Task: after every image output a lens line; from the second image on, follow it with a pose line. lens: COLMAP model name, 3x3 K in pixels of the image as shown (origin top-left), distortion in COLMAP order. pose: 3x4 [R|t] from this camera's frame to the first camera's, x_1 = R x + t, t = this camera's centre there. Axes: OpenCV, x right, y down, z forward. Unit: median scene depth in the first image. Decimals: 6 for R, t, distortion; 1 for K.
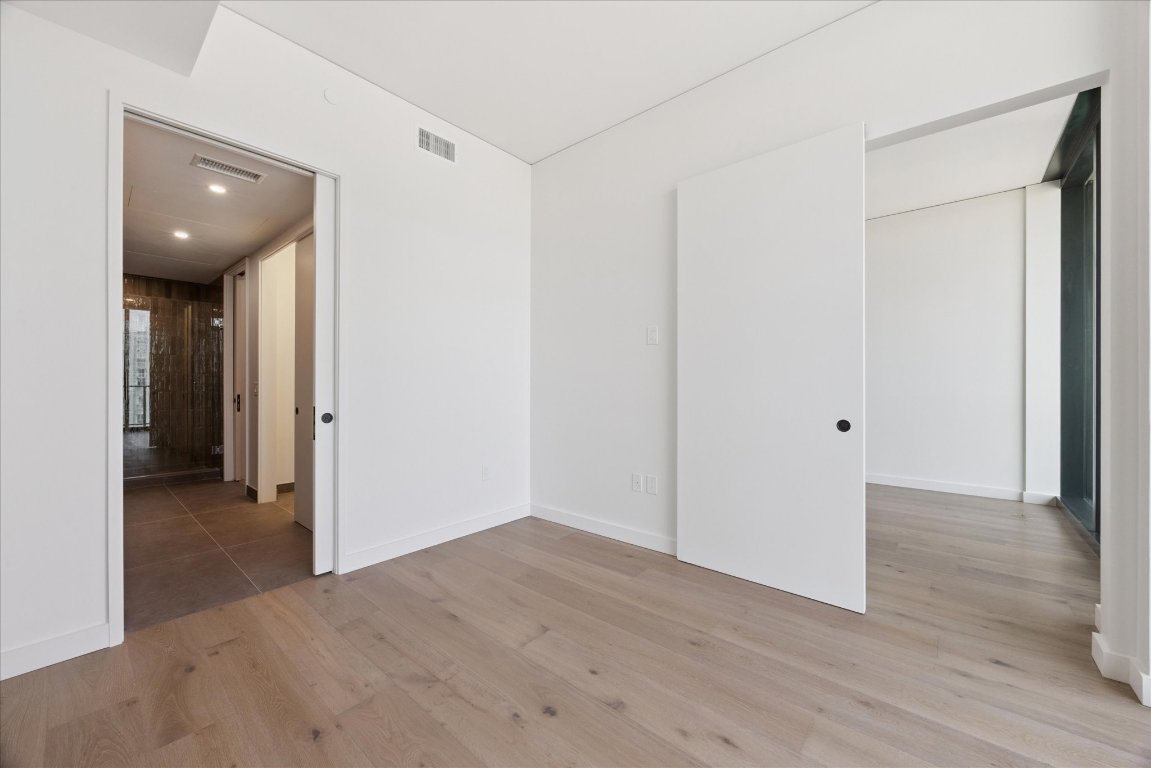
lens RADIAL K [[442.9, 0, 585.8], [0, 442.9, 377.3], [0, 0, 1]] dist [-0.006298, 0.000532]
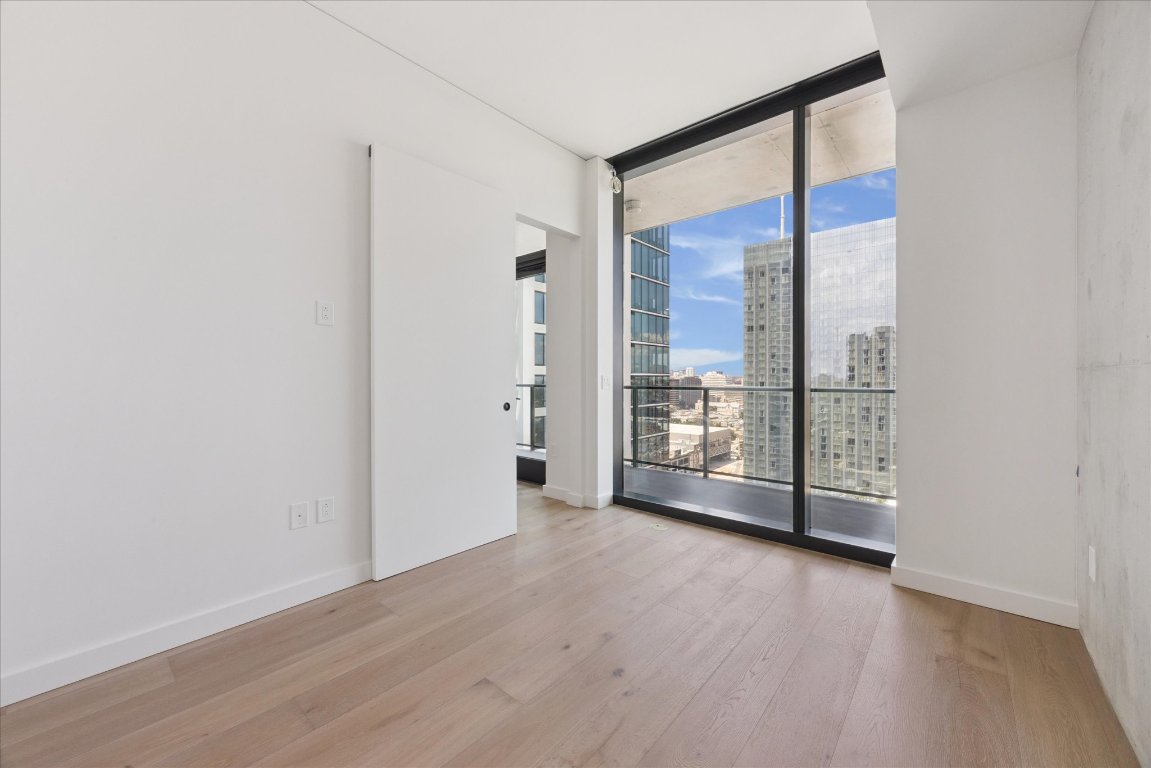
lens RADIAL K [[442.9, 0, 582.9], [0, 442.9, 375.9], [0, 0, 1]] dist [-0.006298, 0.000532]
pose [[0.000803, 0.002760, 0.999996, -0.657741], [-0.012048, 0.999924, -0.002750, 0.010015], [-0.999927, -0.012046, 0.000836, 0.606437]]
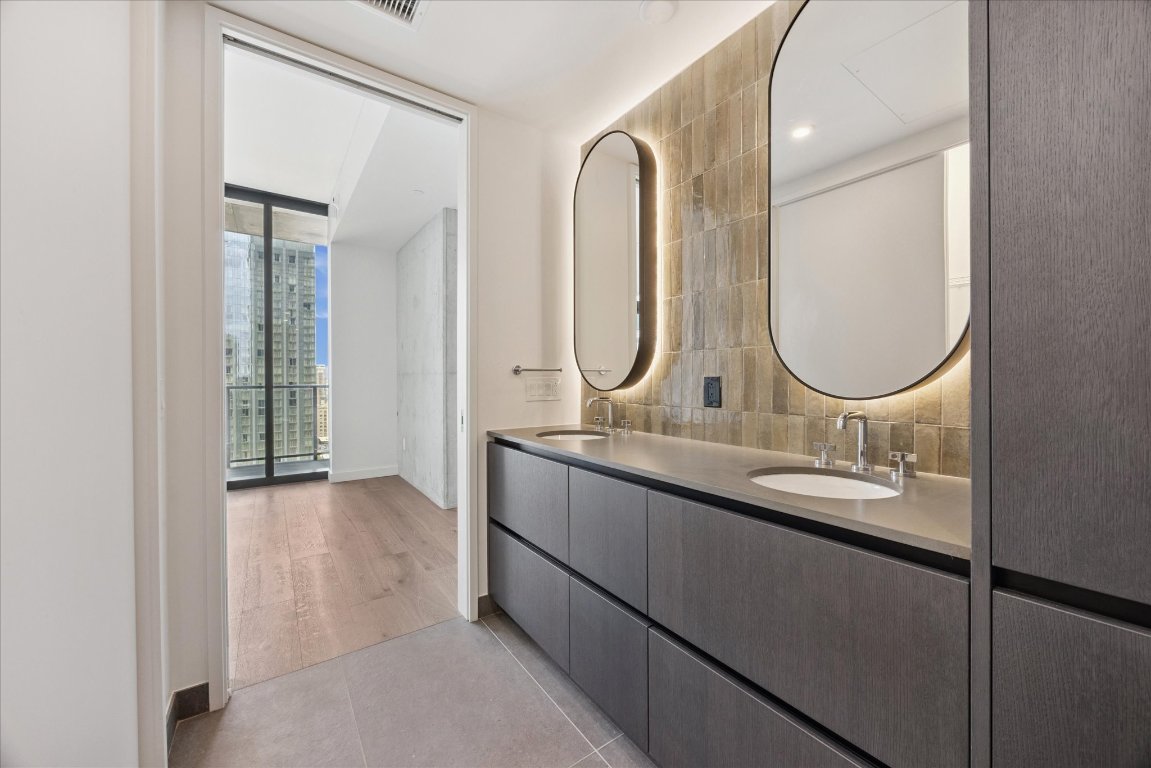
lens RADIAL K [[442.9, 0, 575.9], [0, 442.9, 379.7], [0, 0, 1]] dist [-0.006298, 0.000532]
pose [[-0.966917, 0.000431, 0.255092, -1.167468], [-0.001039, 0.999984, -0.005626, 0.018151], [-0.255090, -0.005705, -0.966900, 1.442851]]
